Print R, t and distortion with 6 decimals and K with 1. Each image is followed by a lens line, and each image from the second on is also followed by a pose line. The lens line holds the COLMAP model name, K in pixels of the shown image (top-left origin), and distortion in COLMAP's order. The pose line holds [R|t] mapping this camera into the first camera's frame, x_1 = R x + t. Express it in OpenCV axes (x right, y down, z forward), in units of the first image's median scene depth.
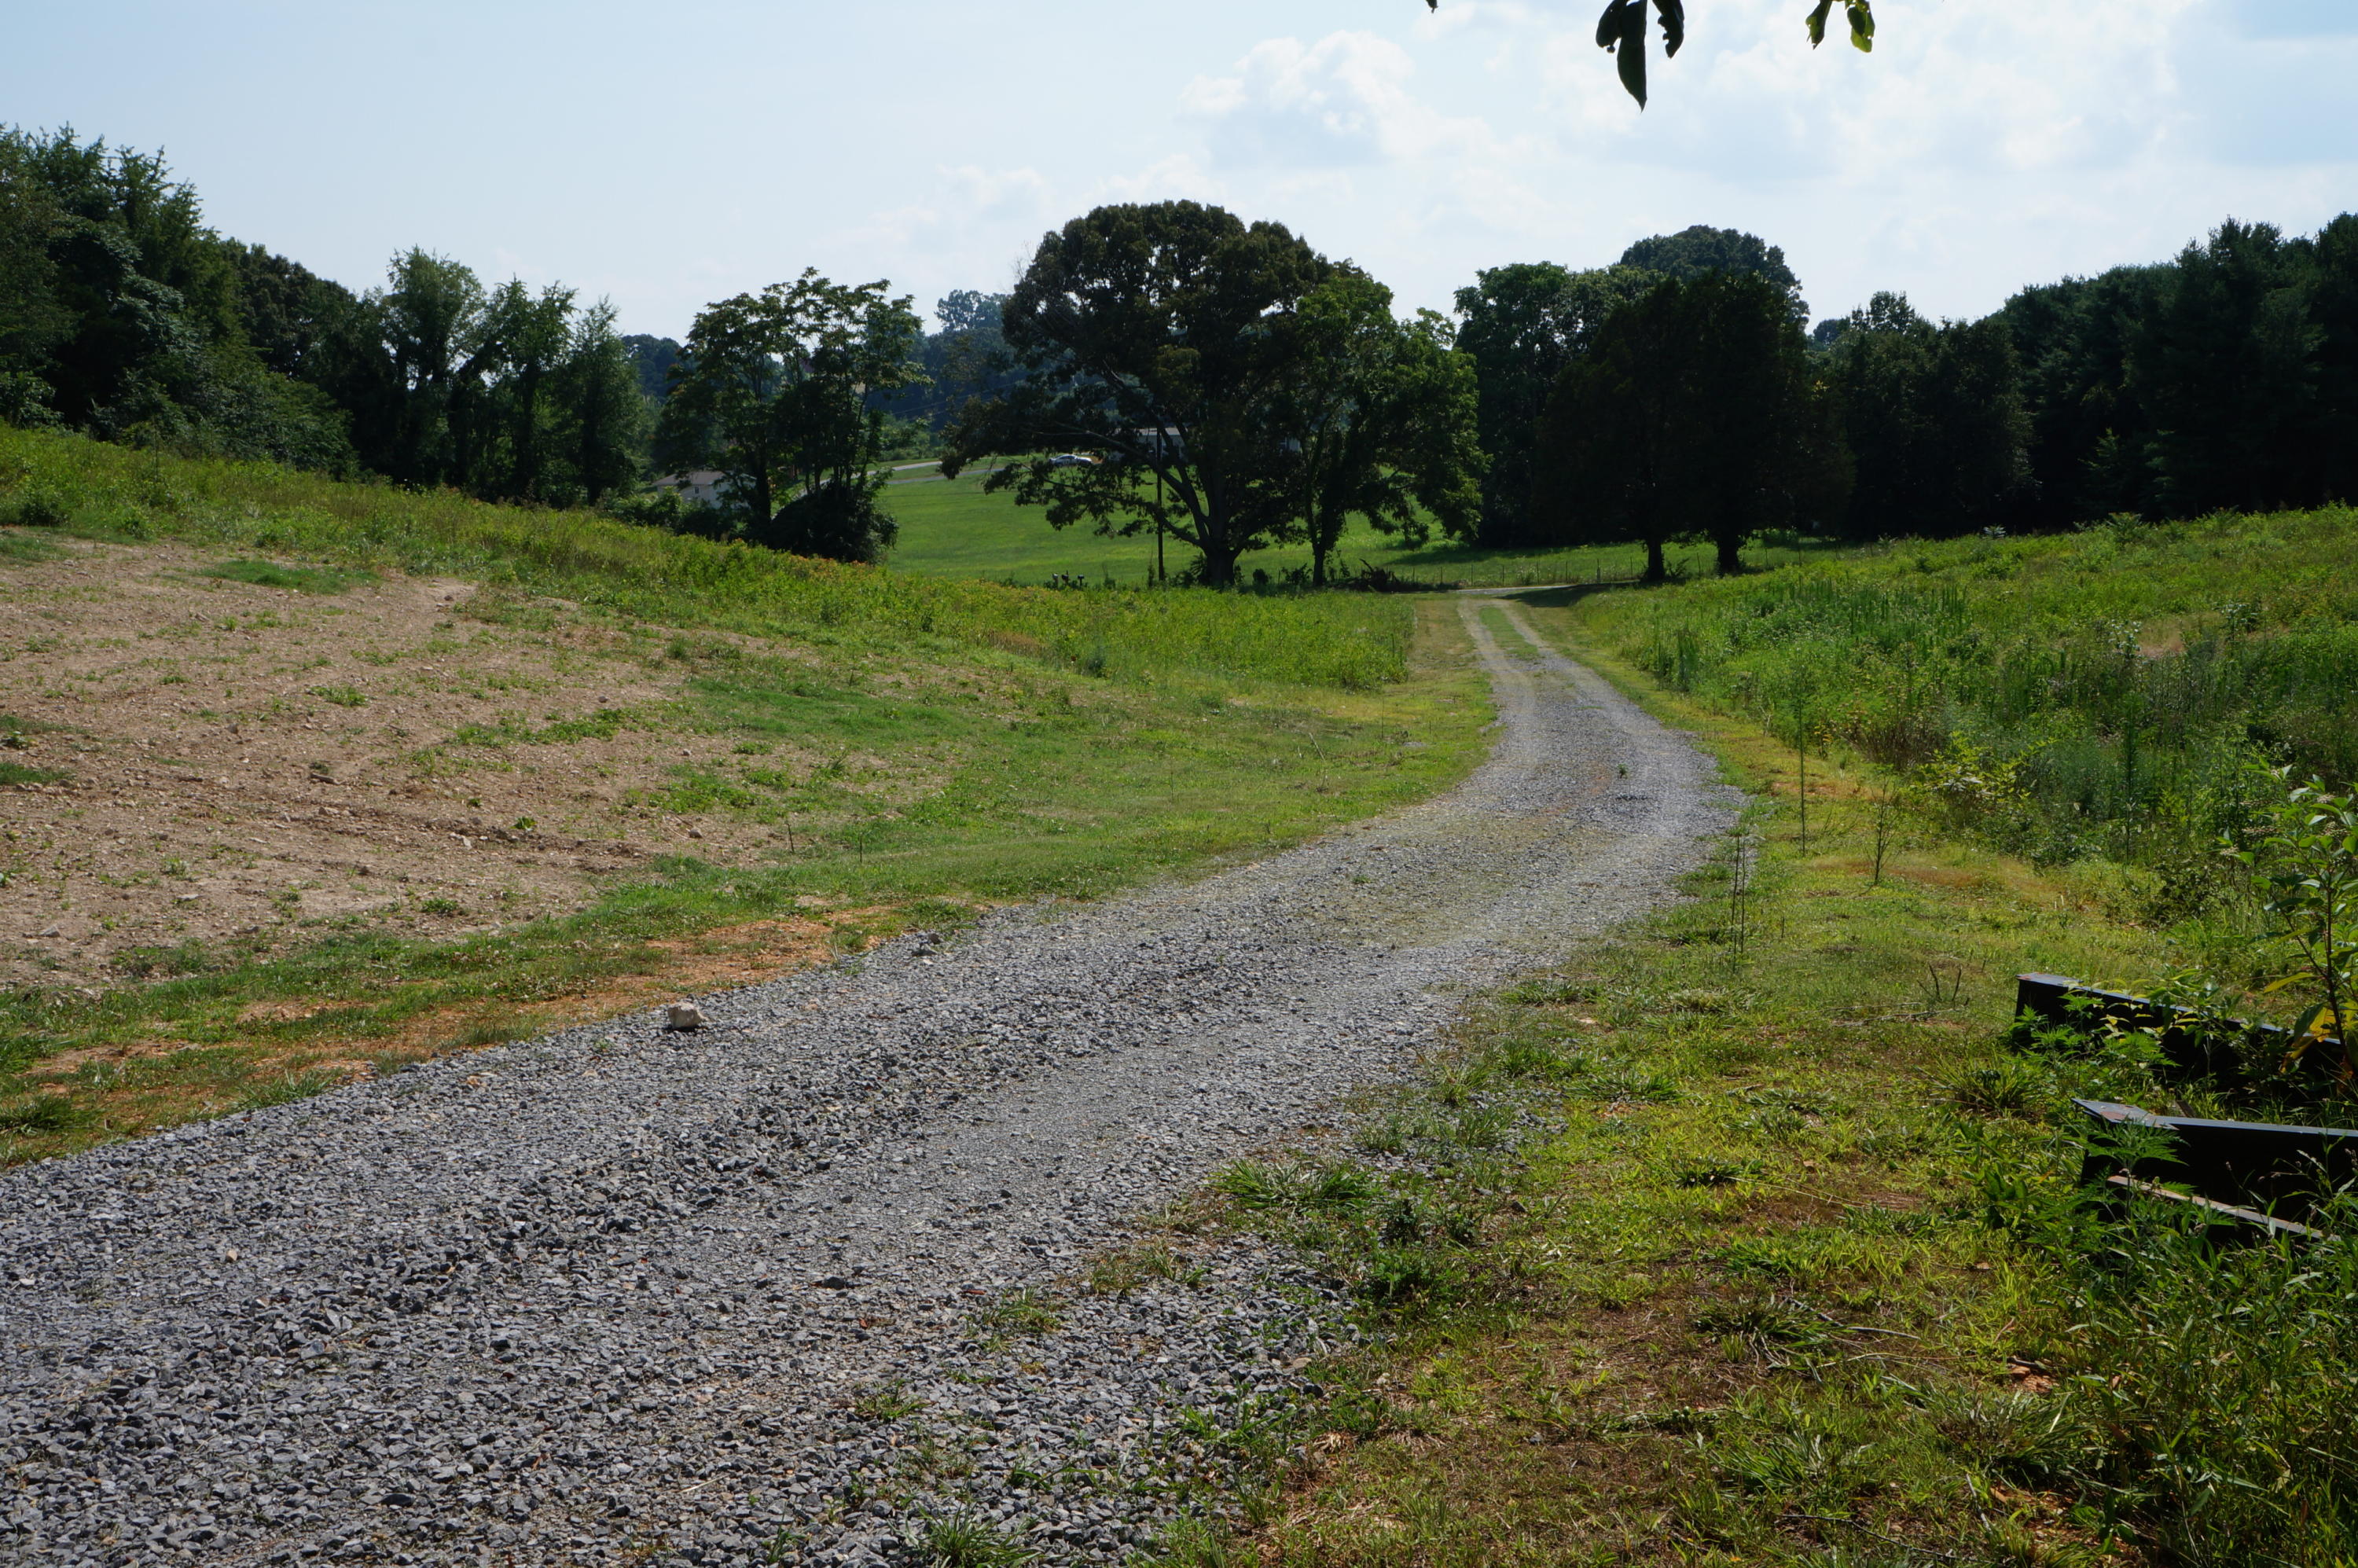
lens RADIAL K [[2554.1, 0, 1179.0], [0, 2554.1, 784.0], [0, 0, 1]] dist [-0.006407, 0.036585]
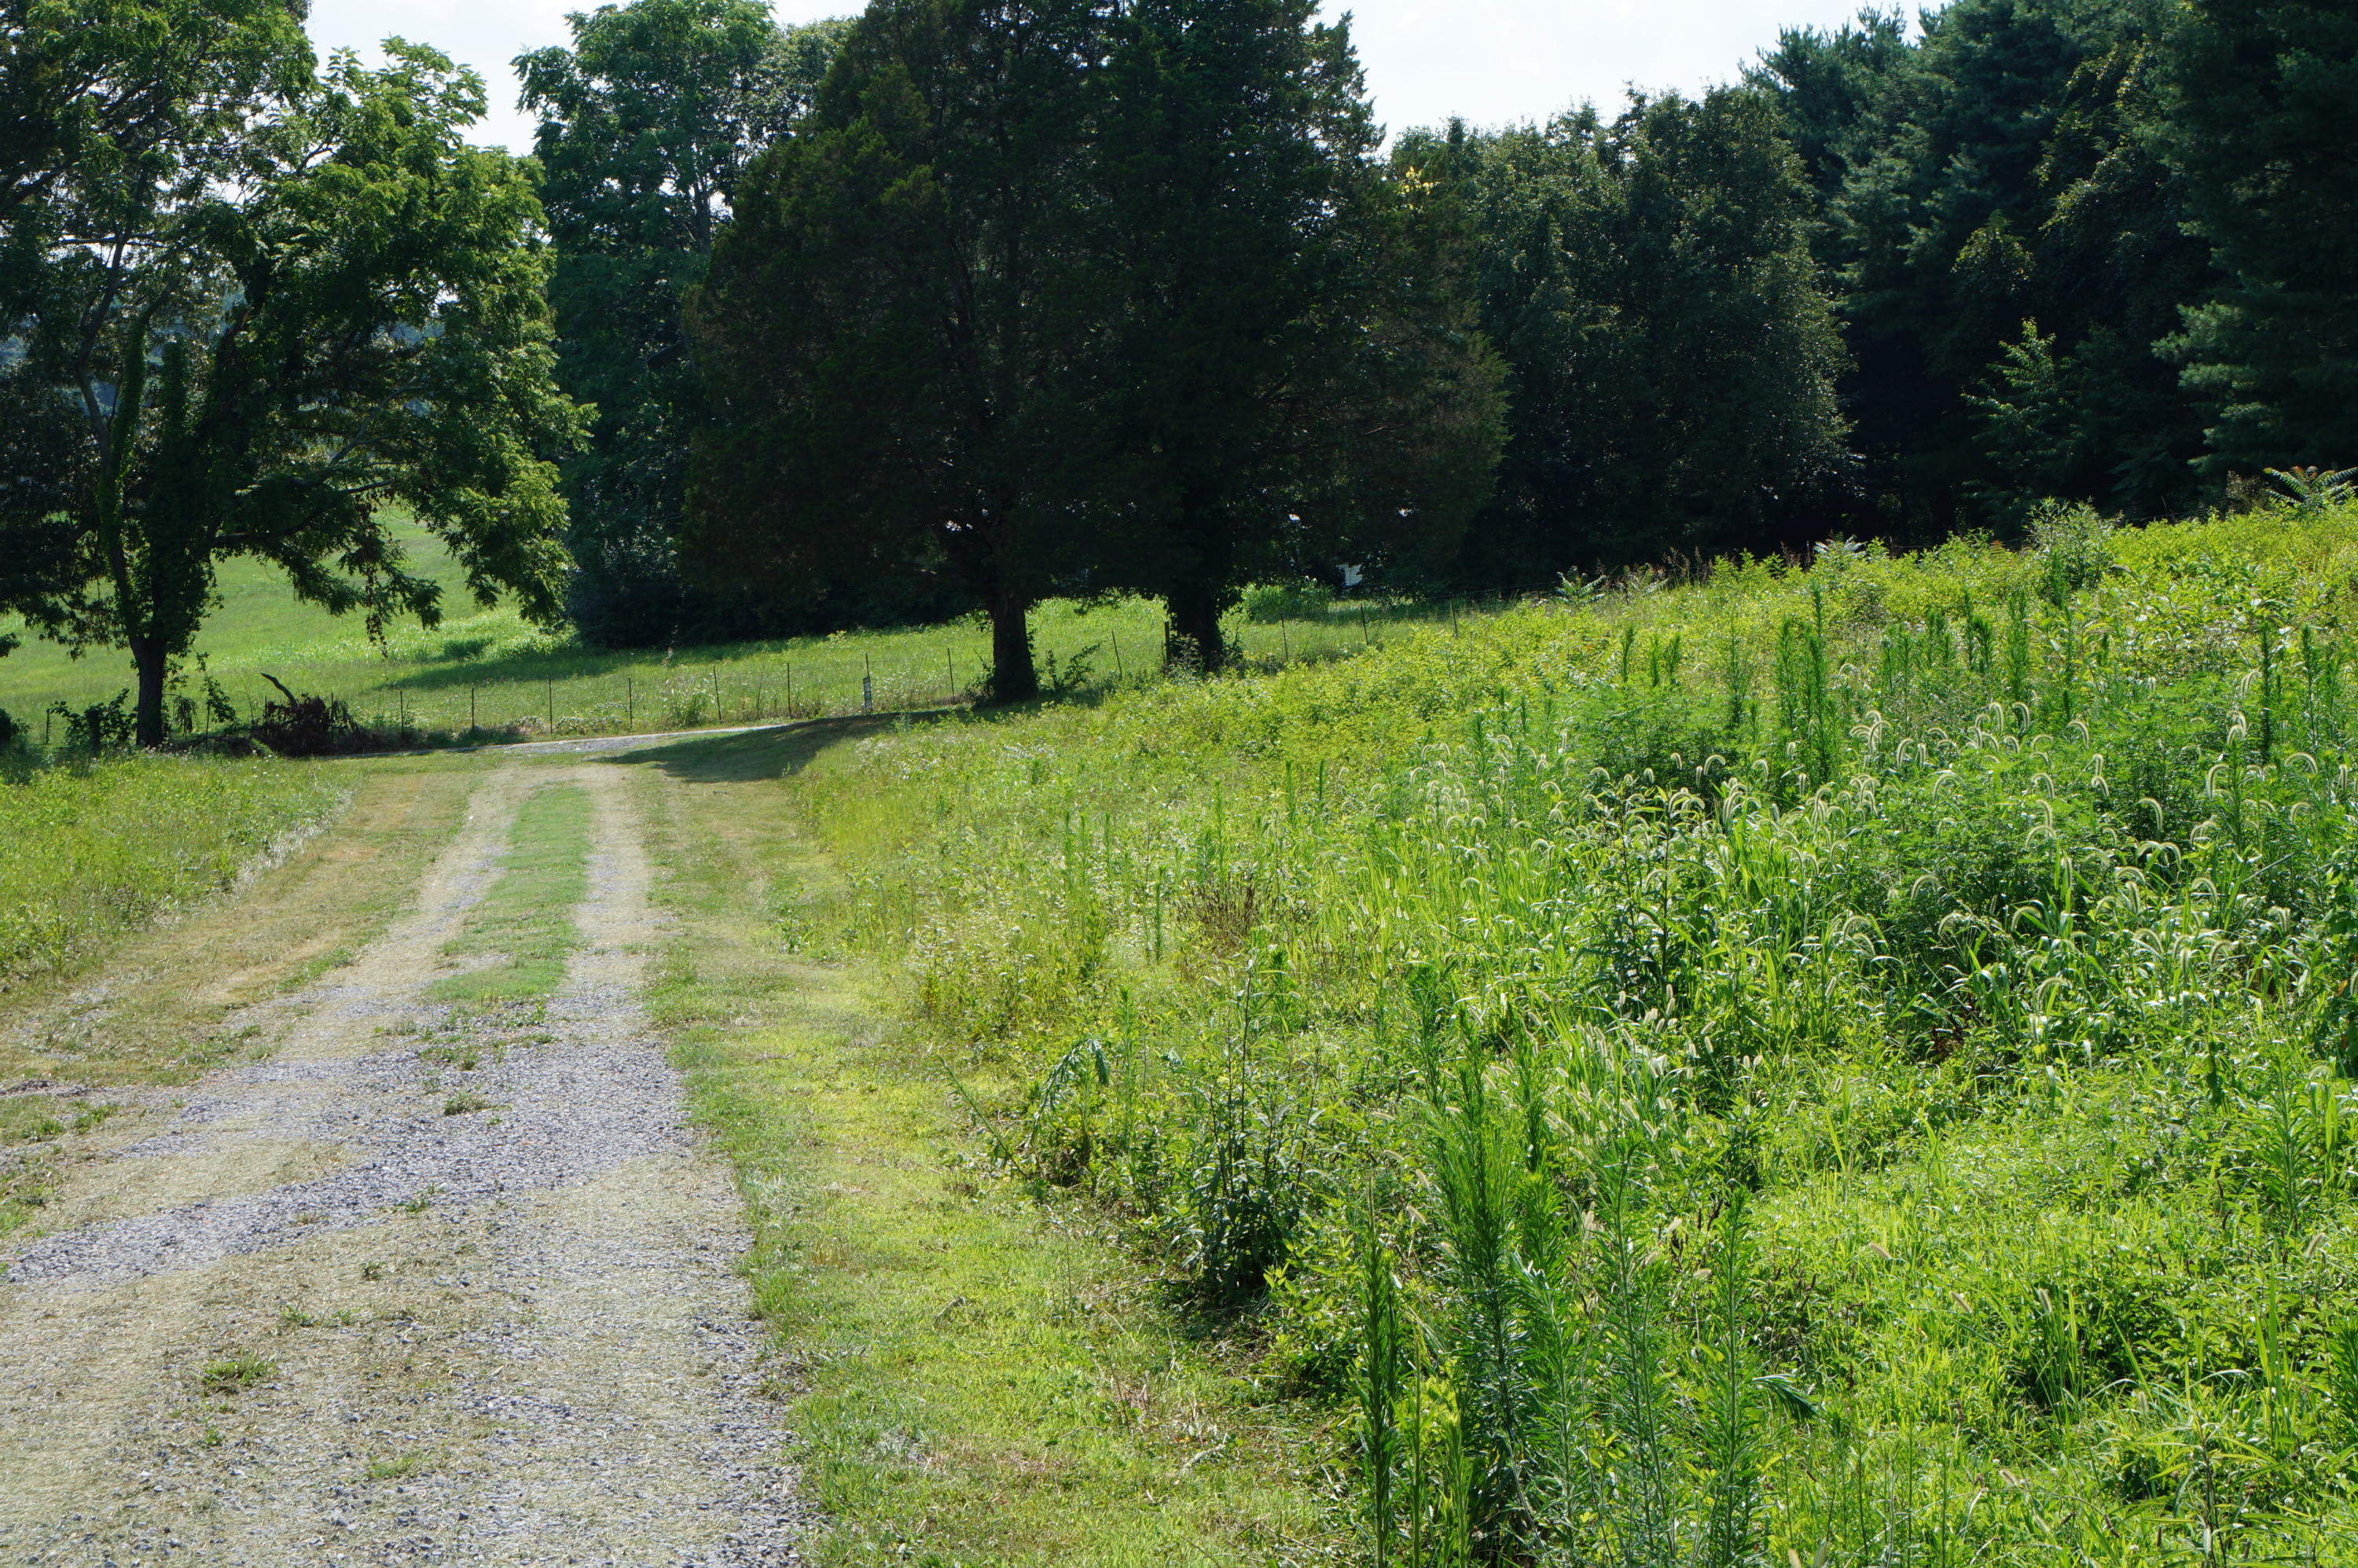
lens RADIAL K [[4207.4, 0, 1179.0], [0, 4207.4, 784.0], [0, 0, 1]] dist [0.208673, 0.045199]
pose [[0.973661, -0.036520, 0.225057, 0.060907], [0.051906, 0.996673, -0.062832, -0.023809], [-0.222014, 0.072859, 0.972318, 0.342449]]
